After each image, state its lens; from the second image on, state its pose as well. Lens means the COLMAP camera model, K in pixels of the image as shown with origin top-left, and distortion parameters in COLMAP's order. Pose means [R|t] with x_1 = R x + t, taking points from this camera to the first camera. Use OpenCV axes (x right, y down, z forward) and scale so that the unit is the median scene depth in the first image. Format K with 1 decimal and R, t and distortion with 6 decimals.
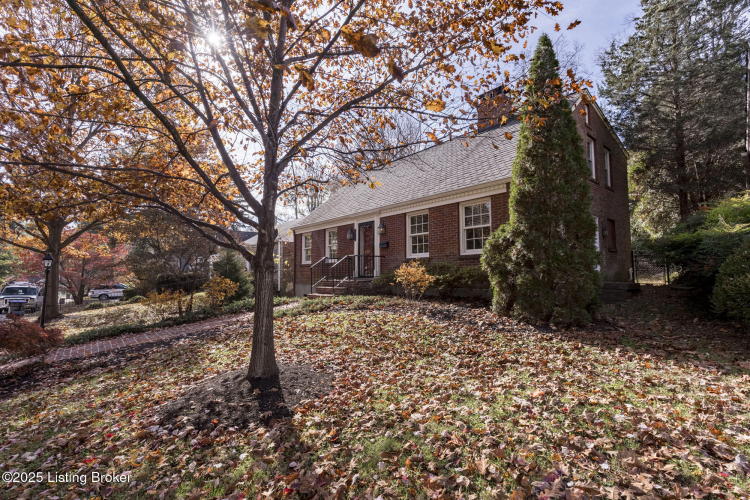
lens RADIAL K [[346.9, 0, 373.8], [0, 346.9, 254.5], [0, 0, 1]] dist [0.009976, -0.002991]
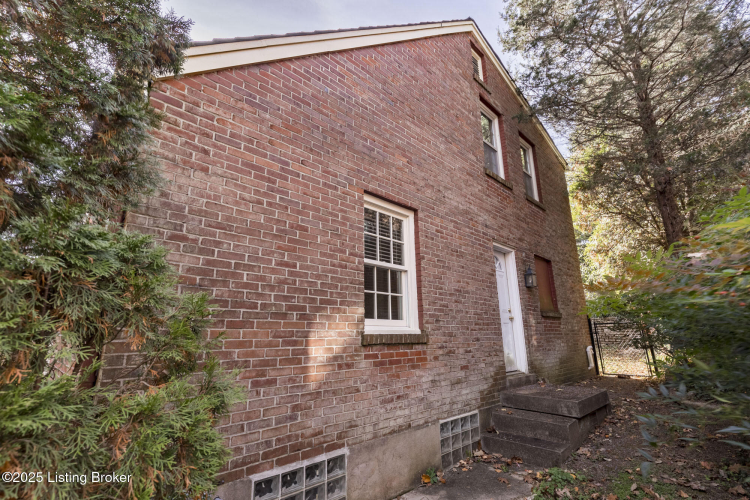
lens RADIAL K [[346.9, 0, 374.6], [0, 346.9, 246.5], [0, 0, 1]] dist [0.009976, -0.002991]
pose [[0.997158, 0.015676, 0.073684, 0.358593], [-0.001892, 0.983011, -0.183537, -0.015883], [-0.075310, 0.182876, 0.980247, 0.458053]]
